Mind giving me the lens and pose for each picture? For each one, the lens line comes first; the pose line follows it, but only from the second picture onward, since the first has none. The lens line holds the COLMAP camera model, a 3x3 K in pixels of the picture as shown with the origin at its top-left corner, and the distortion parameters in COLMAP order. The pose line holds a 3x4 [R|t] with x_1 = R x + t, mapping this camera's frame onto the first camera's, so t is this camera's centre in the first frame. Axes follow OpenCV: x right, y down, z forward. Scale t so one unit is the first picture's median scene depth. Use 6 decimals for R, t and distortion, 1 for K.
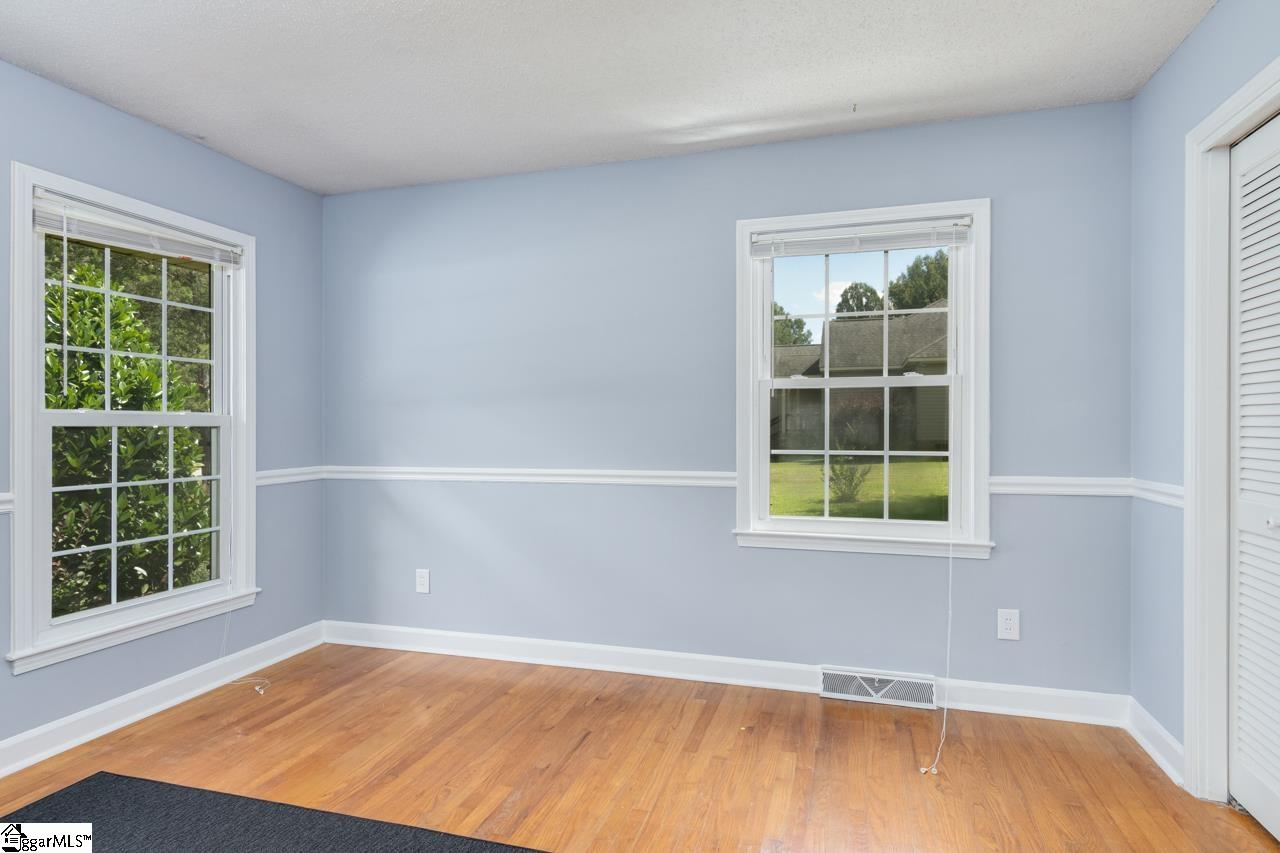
lens RADIAL K [[705.1, 0, 620.6], [0, 705.1, 430.9], [0, 0, 1]] dist [0.016648, -0.002402]
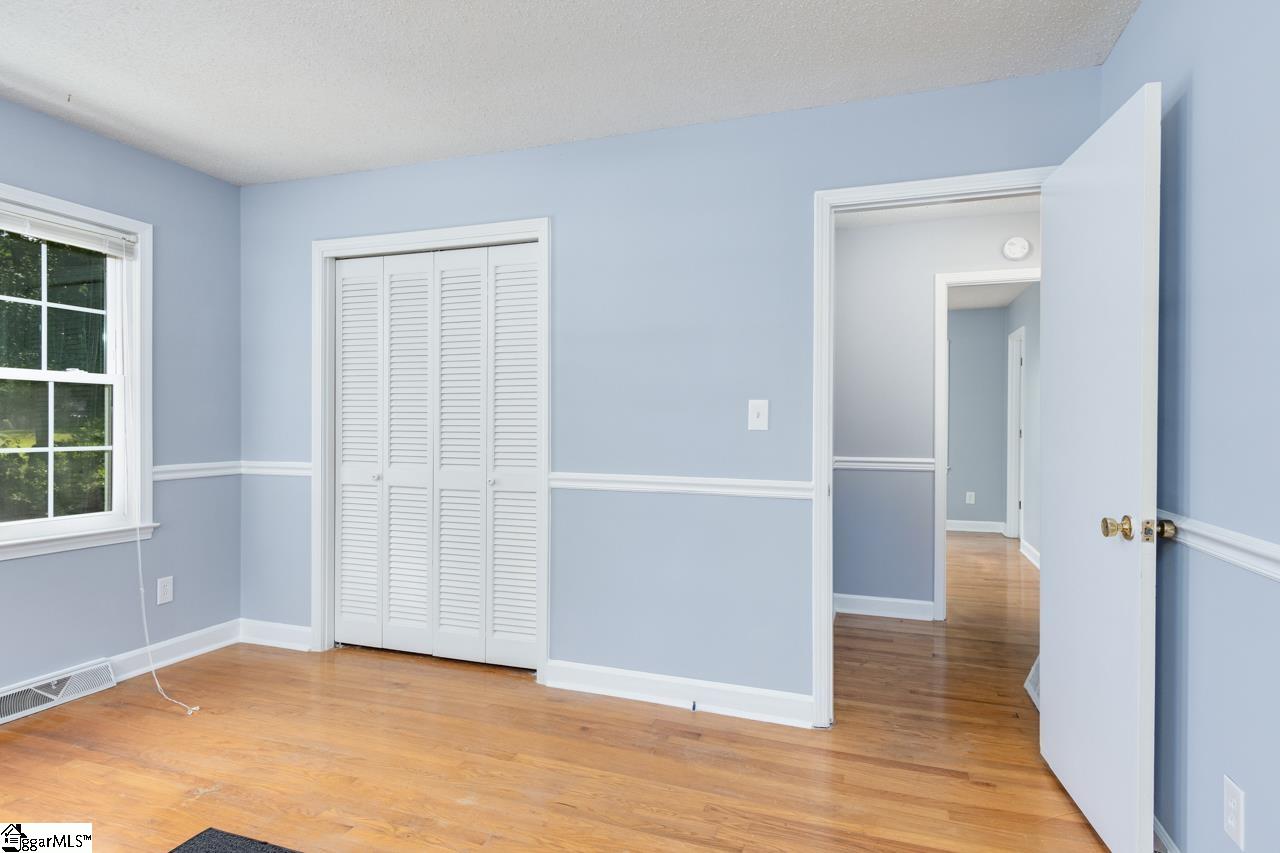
lens RADIAL K [[705.1, 0, 620.6], [0, 705.1, 430.9], [0, 0, 1]] dist [0.016648, -0.002402]
pose [[0.057535, -0.006640, 0.998321, -1.917603], [-0.003140, 0.999972, 0.006832, -0.011634], [-0.998339, -0.003528, 0.057513, 0.562884]]
